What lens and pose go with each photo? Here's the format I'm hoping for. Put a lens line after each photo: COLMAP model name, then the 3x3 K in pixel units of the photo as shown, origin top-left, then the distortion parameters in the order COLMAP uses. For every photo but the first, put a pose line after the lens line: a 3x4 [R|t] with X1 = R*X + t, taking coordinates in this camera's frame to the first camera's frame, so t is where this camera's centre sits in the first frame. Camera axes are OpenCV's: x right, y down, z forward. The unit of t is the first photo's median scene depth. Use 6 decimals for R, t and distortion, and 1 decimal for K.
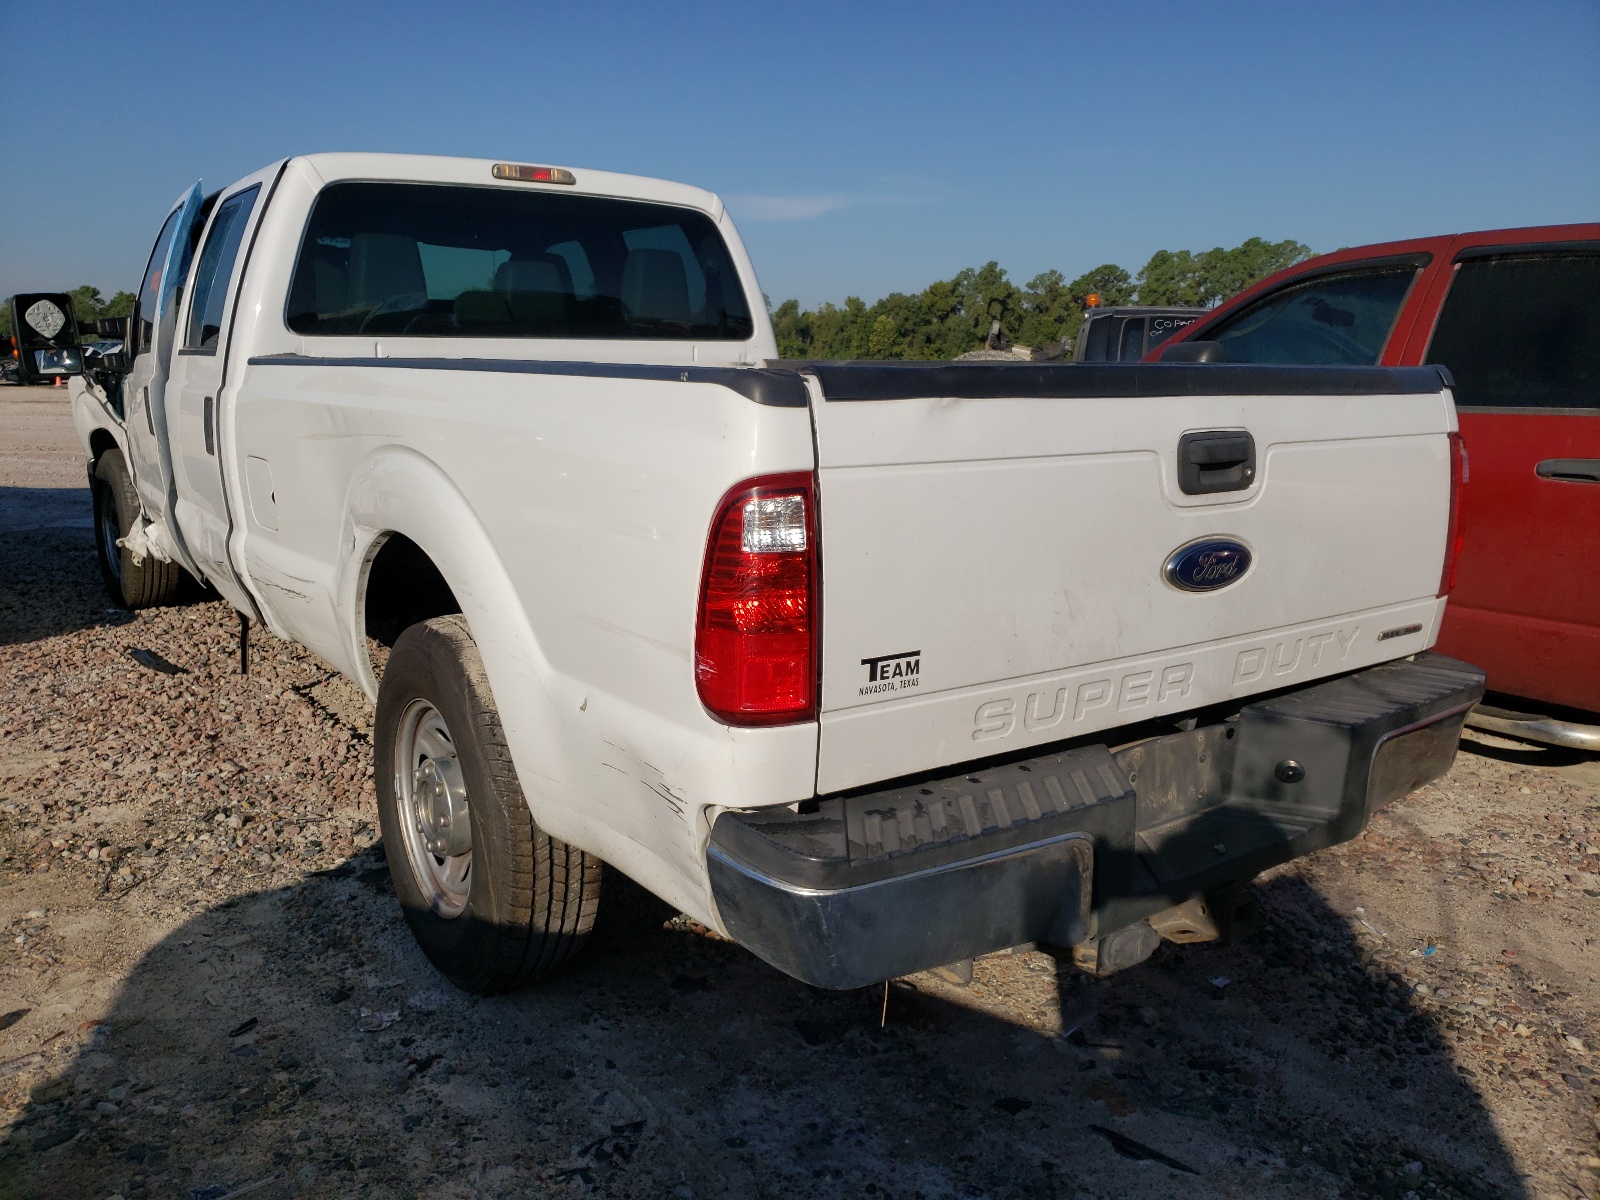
lens RADIAL K [[1228.3, 0, 804.3], [0, 1228.3, 588.1], [0, 0, 1]] dist [0.027137, 0.001570]
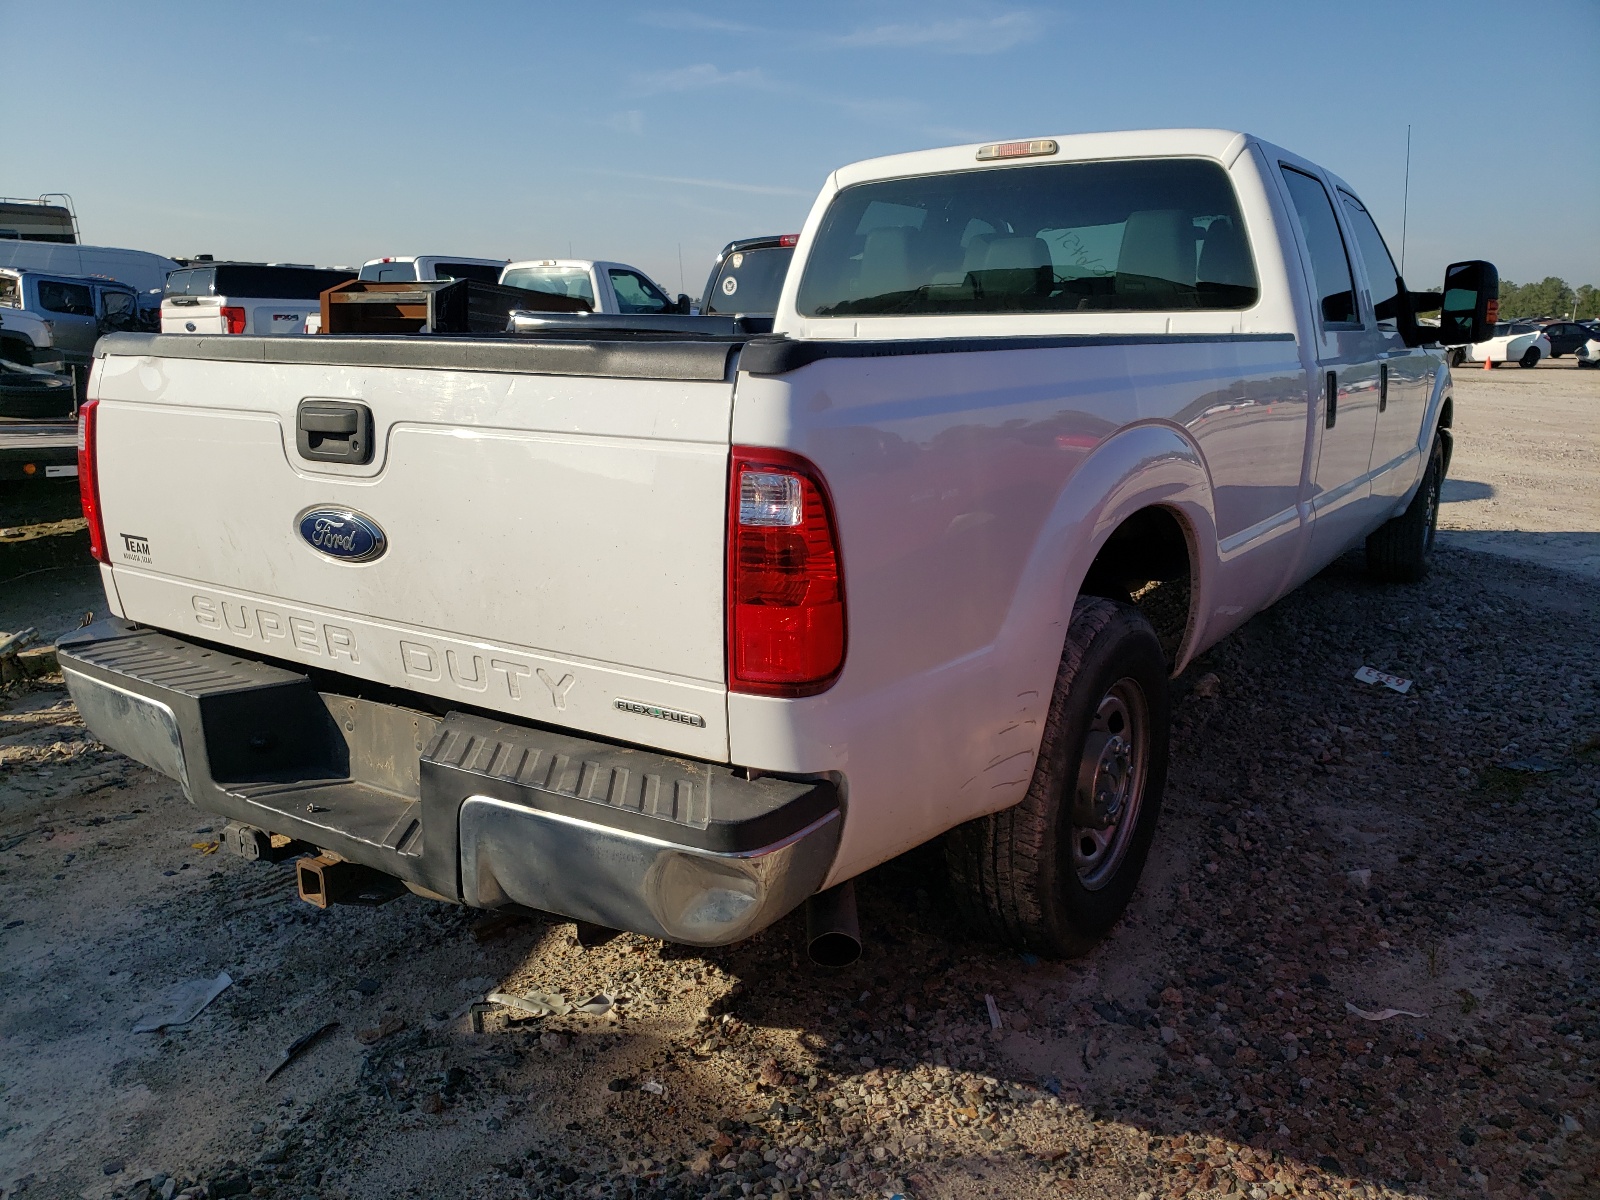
lens RADIAL K [[1228.3, 0, 803.8], [0, 1228.3, 610.7], [0, 0, 1]] dist [0.027137, 0.001570]
pose [[0.349203, 0.200300, -0.915389, 1.333597], [-0.172453, 0.973938, 0.147324, -0.164854], [0.921041, 0.106415, 0.374645, 0.937123]]
